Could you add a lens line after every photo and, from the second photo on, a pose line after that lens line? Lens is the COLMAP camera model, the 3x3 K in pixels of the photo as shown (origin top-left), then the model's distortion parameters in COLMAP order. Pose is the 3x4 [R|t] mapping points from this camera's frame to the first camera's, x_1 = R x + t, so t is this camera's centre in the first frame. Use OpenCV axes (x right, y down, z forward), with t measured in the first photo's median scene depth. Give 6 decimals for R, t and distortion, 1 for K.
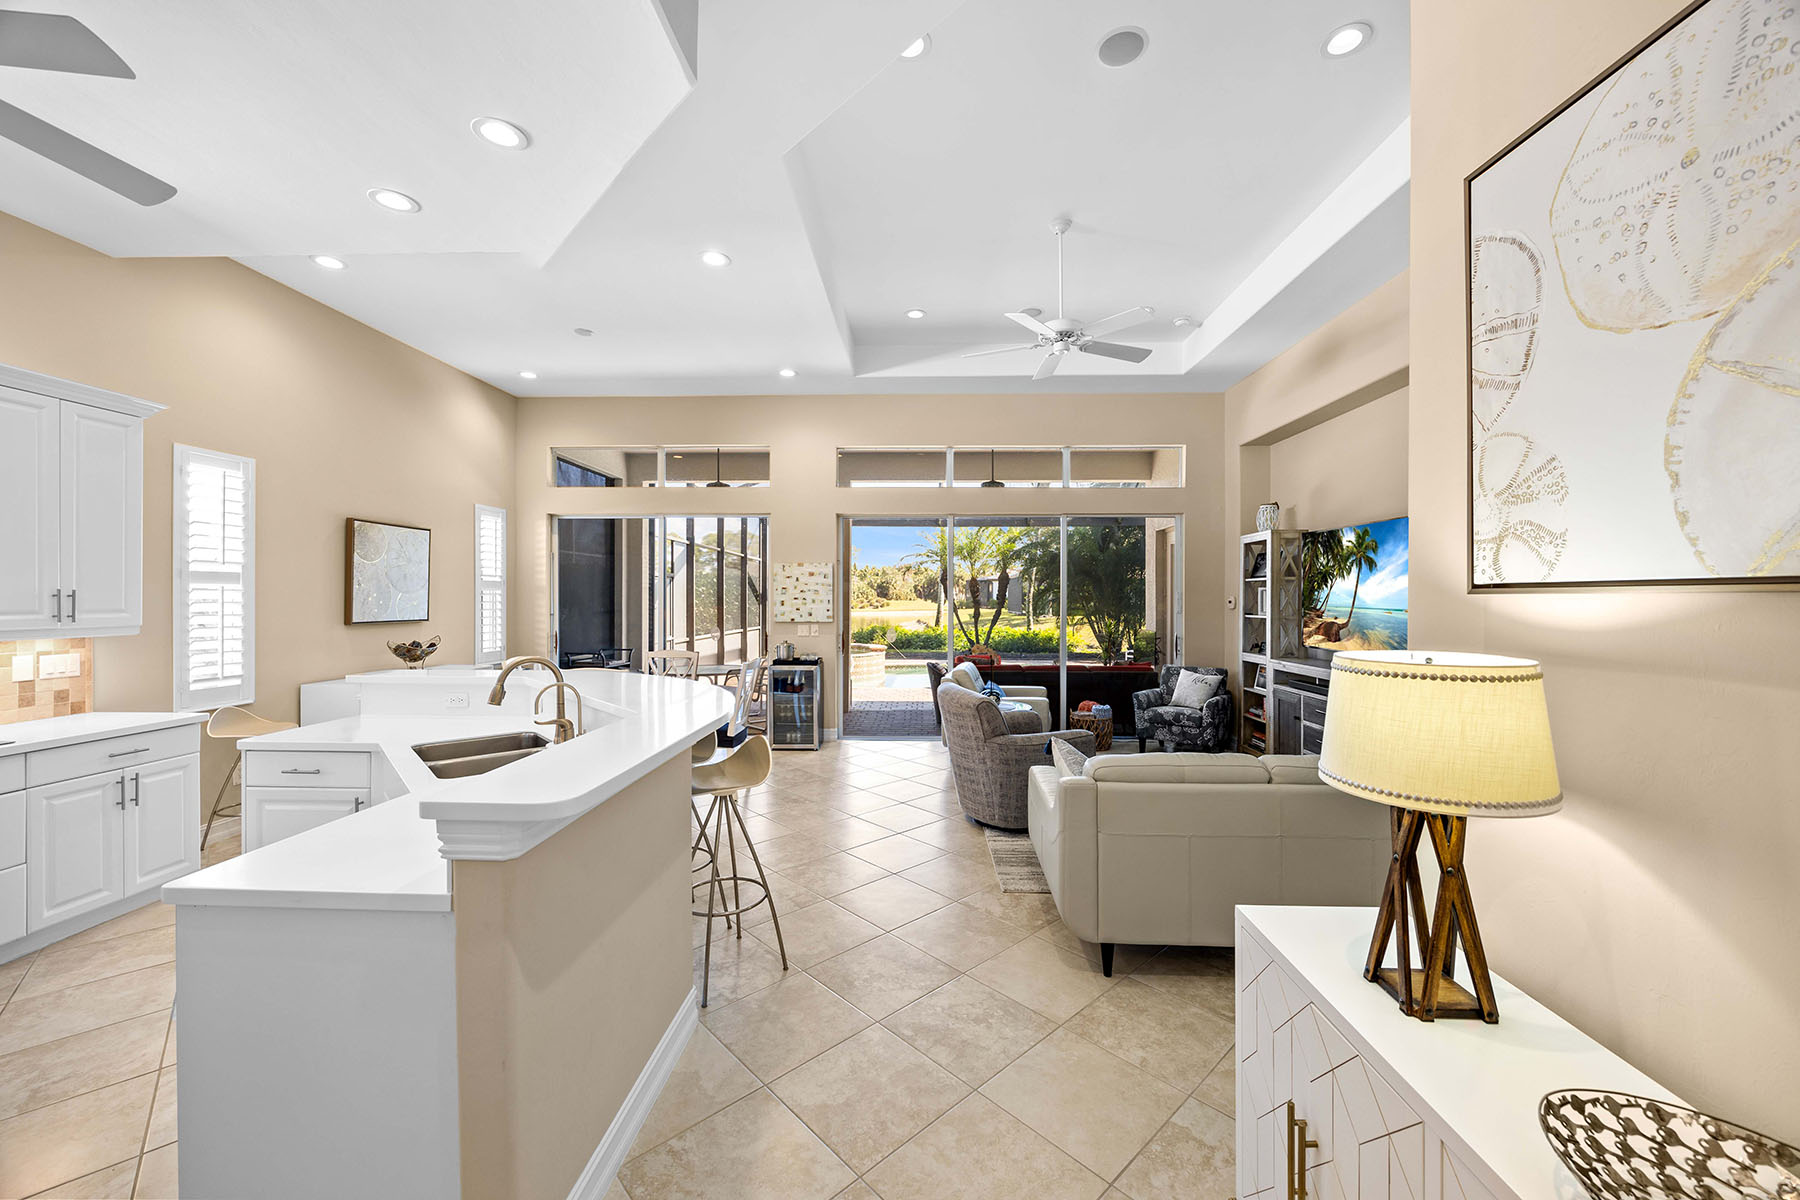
lens RADIAL K [[688.8, 0, 924.0], [0, 688.8, 595.5], [0, 0, 1]] dist [-0.001826, -0.000029]
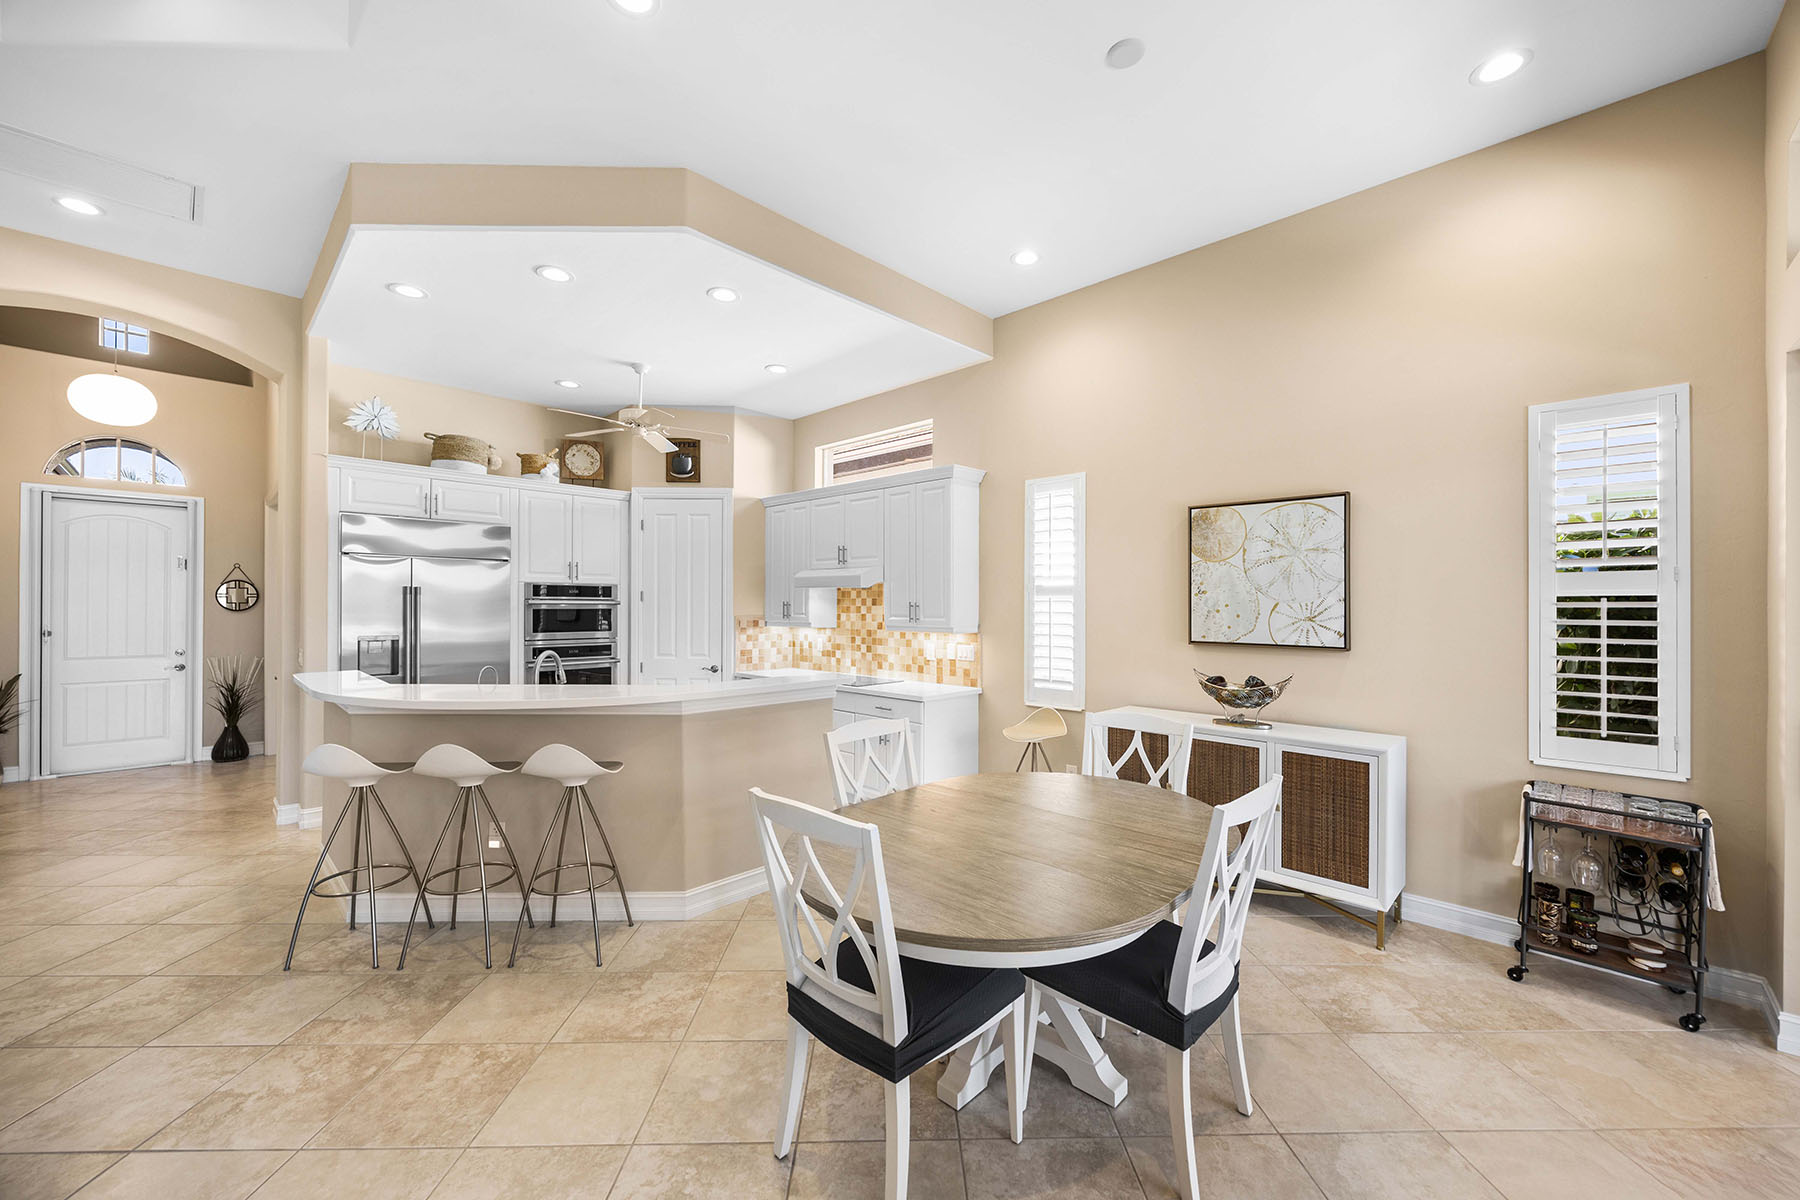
lens RADIAL K [[684.1, 0, 897.8], [0, 684.1, 605.2], [0, 0, 1]] dist [-0.000478, -0.000242]
pose [[-0.689071, -0.003434, -0.724685, -0.036635], [-0.002625, 0.999994, -0.002242, 0.001030], [0.724689, 0.000358, -0.689076, 0.977469]]
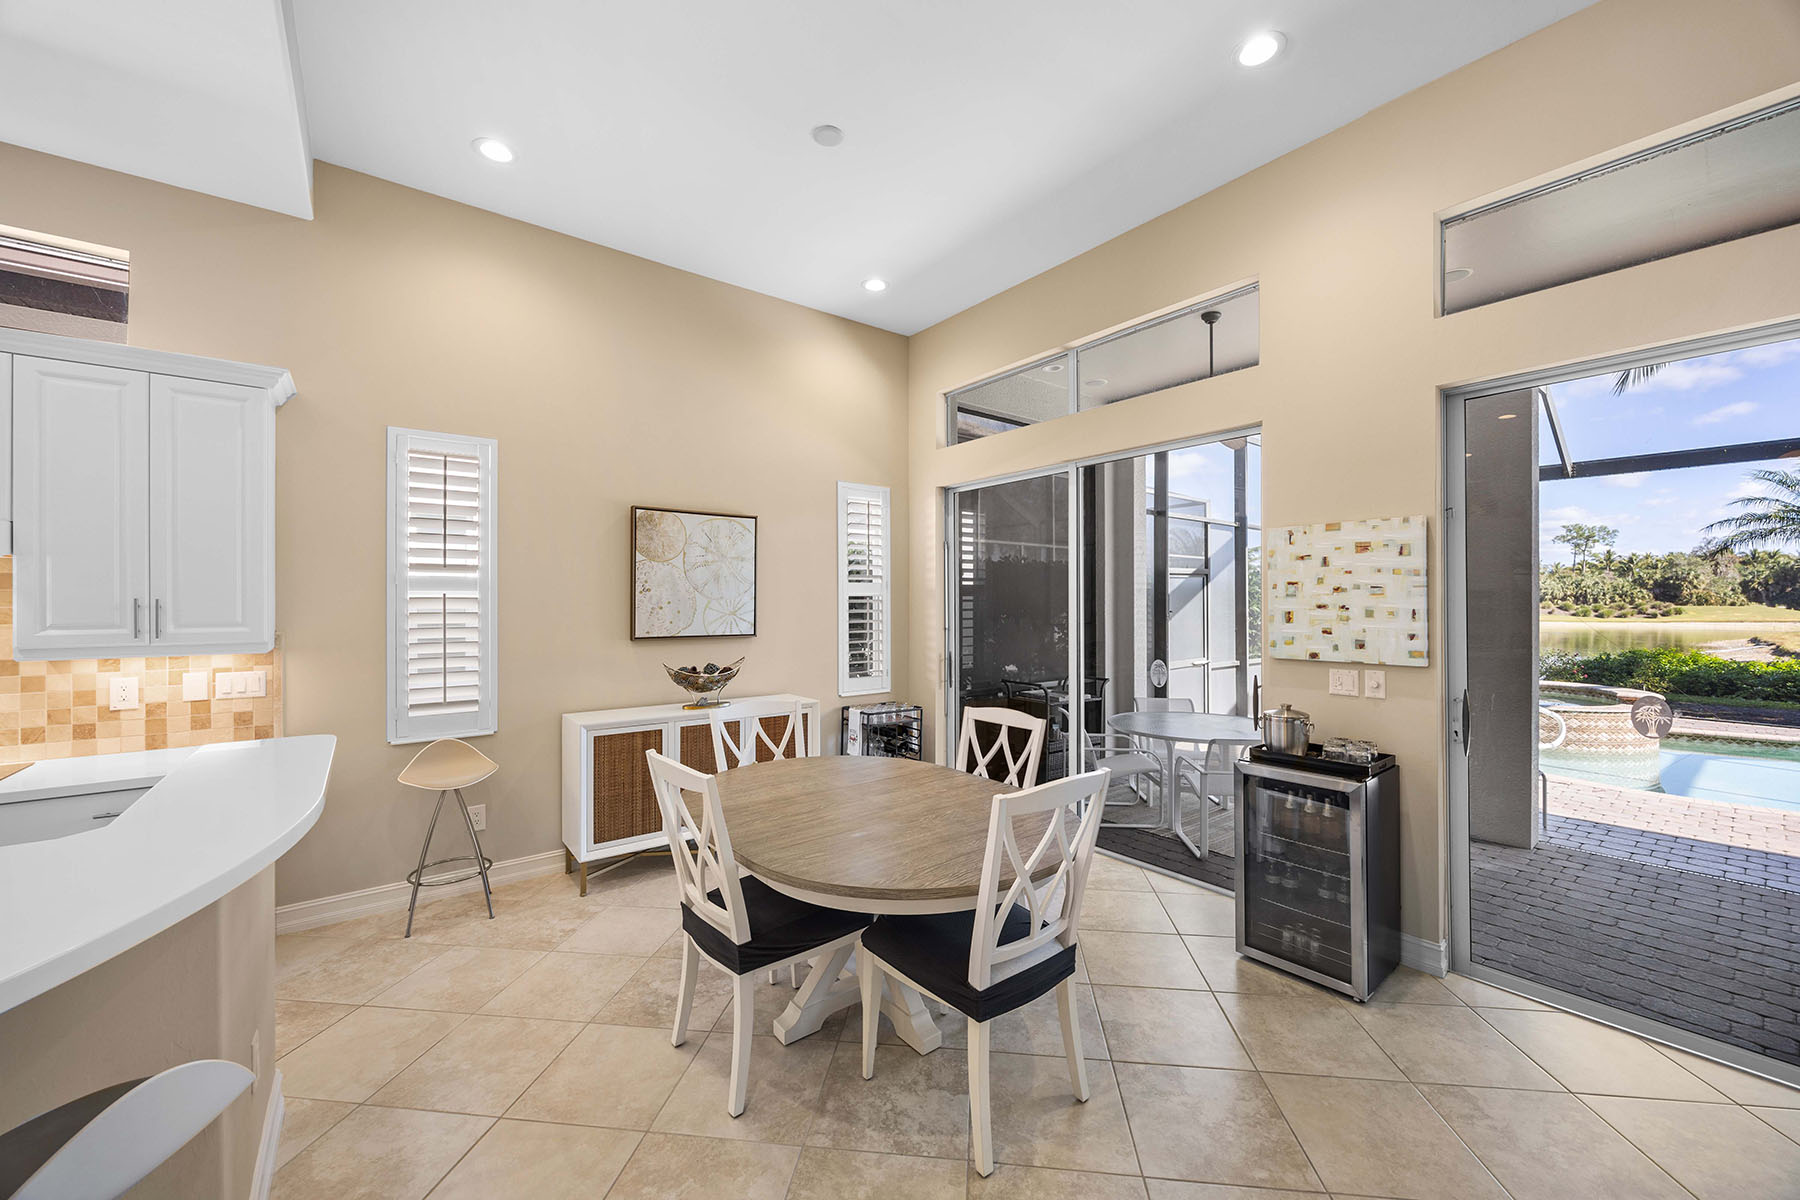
lens RADIAL K [[688.6, 0, 908.3], [0, 688.6, 597.7], [0, 0, 1]] dist [-0.003216, -0.000039]
pose [[0.624159, -0.008908, -0.781246, -0.013158], [0.005564, 0.999960, -0.006956, 0.000464], [0.781277, -0.000005, 0.624184, 0.569504]]
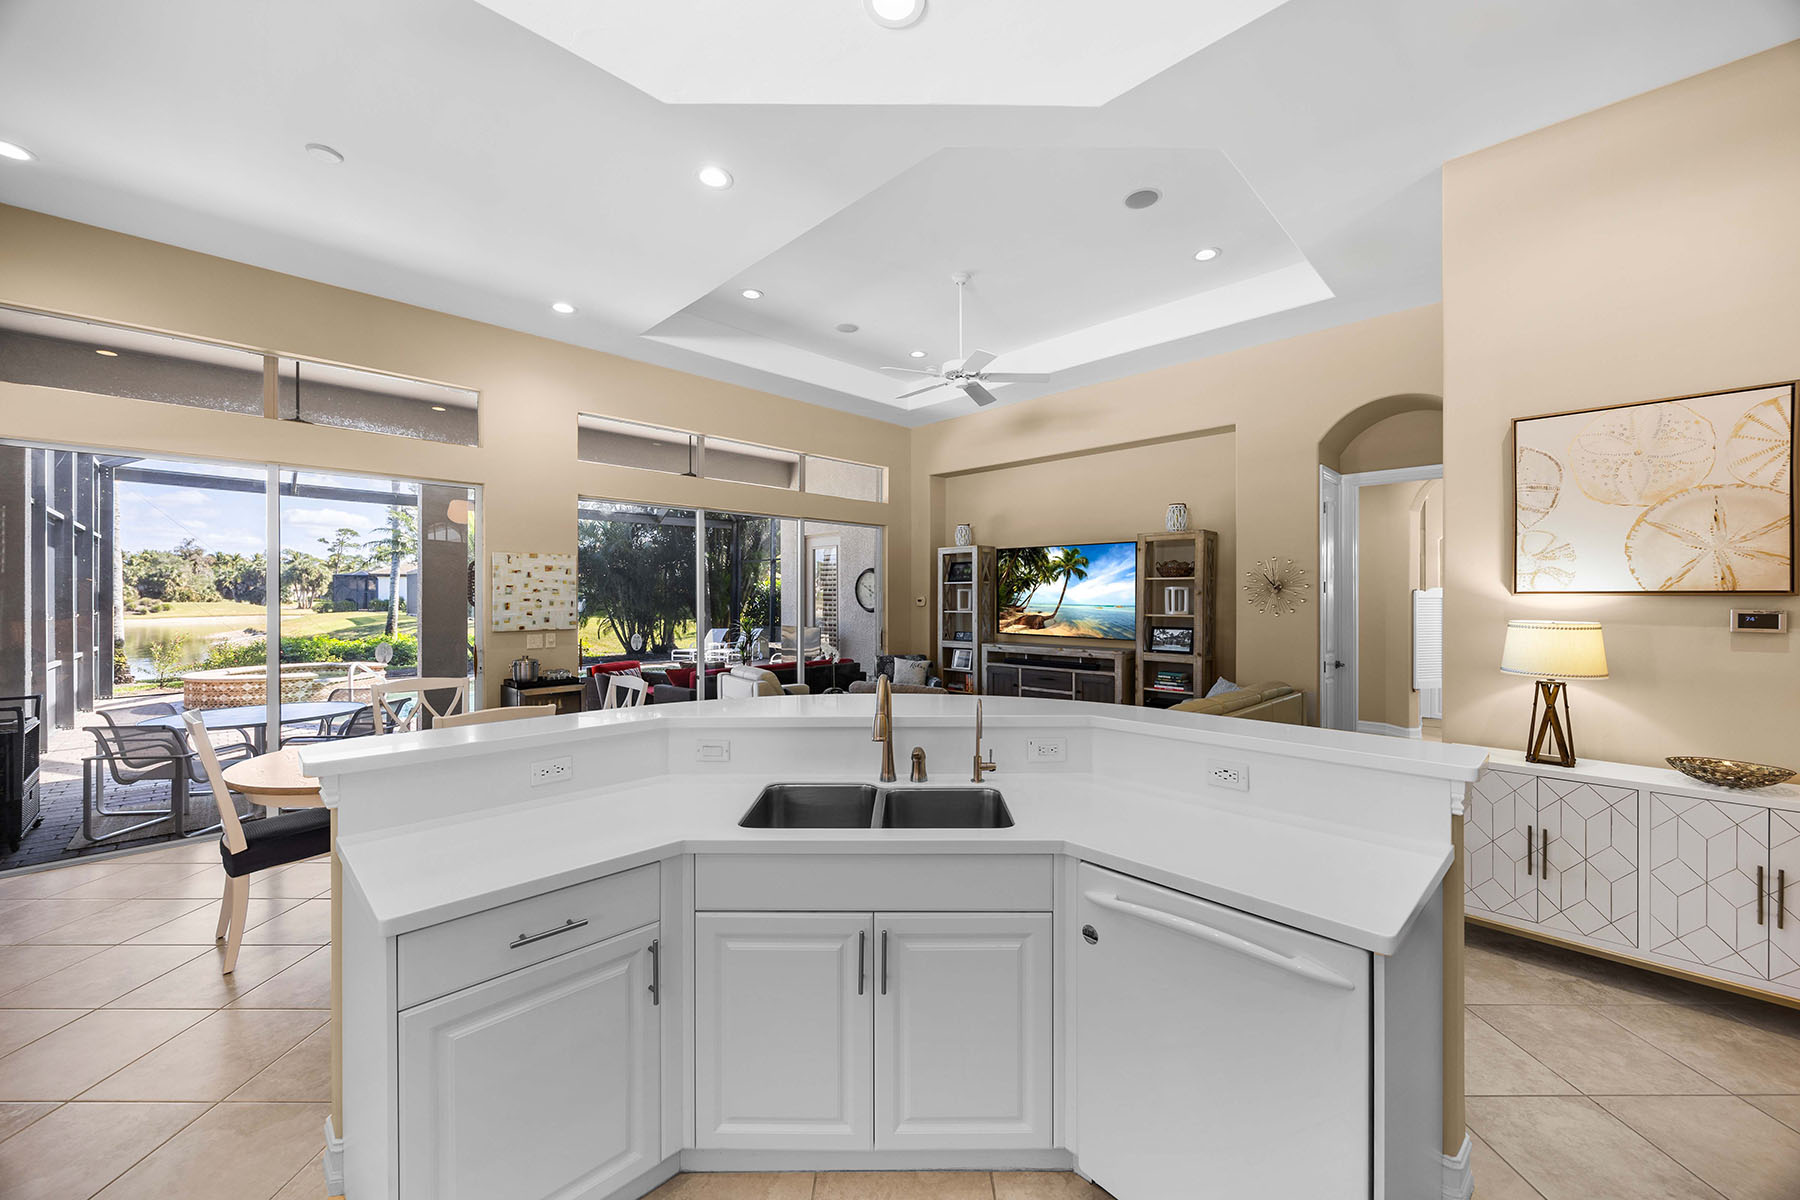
lens RADIAL K [[682.5, 0, 902.2], [0, 682.5, 592.7], [0, 0, 1]] dist [0.013958, 0.000076]
pose [[0.703385, 0.002683, 0.710804, -0.463290], [-0.000369, 0.999994, -0.003410, -0.001209], [-0.710809, 0.002136, 0.703382, 0.184239]]
